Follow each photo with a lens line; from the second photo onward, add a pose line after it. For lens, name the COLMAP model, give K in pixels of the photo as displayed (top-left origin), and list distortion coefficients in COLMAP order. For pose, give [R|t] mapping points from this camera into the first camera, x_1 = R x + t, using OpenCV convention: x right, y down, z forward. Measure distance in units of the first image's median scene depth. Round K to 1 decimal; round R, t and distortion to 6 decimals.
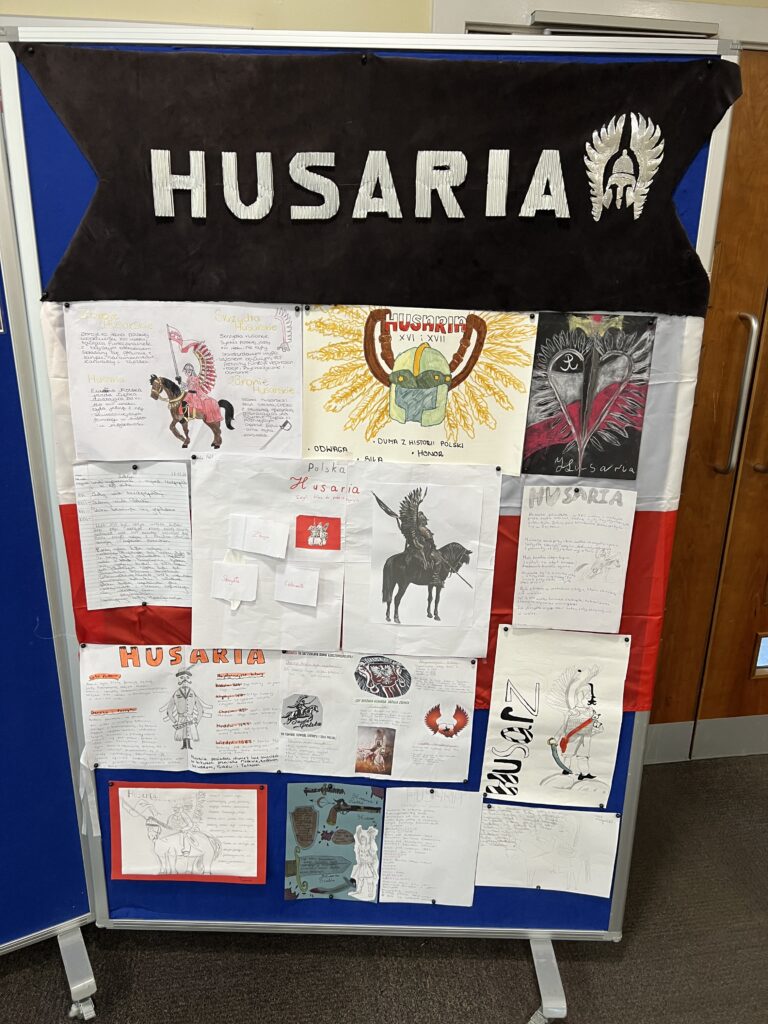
lens RADIAL K [[766.5, 0, 385.5], [0, 766.5, 515.4], [0, 0, 1]] dist [0.074557, -0.106645]
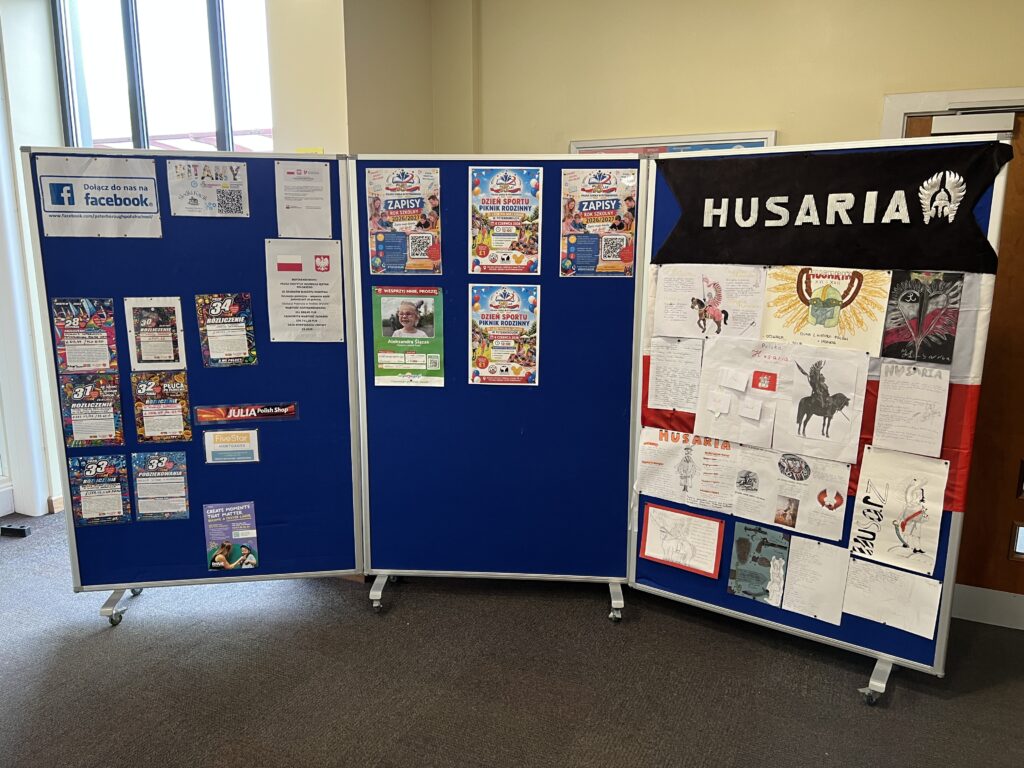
lens RADIAL K [[766.5, 0, 512.3], [0, 766.5, 390.5], [0, 0, 1]] dist [0.074557, -0.106645]
pose [[0.828309, 0.098832, -0.551486, 0.469233], [-0.168657, 0.982646, -0.077216, 0.309523], [0.534284, 0.156971, 0.830603, -0.965036]]
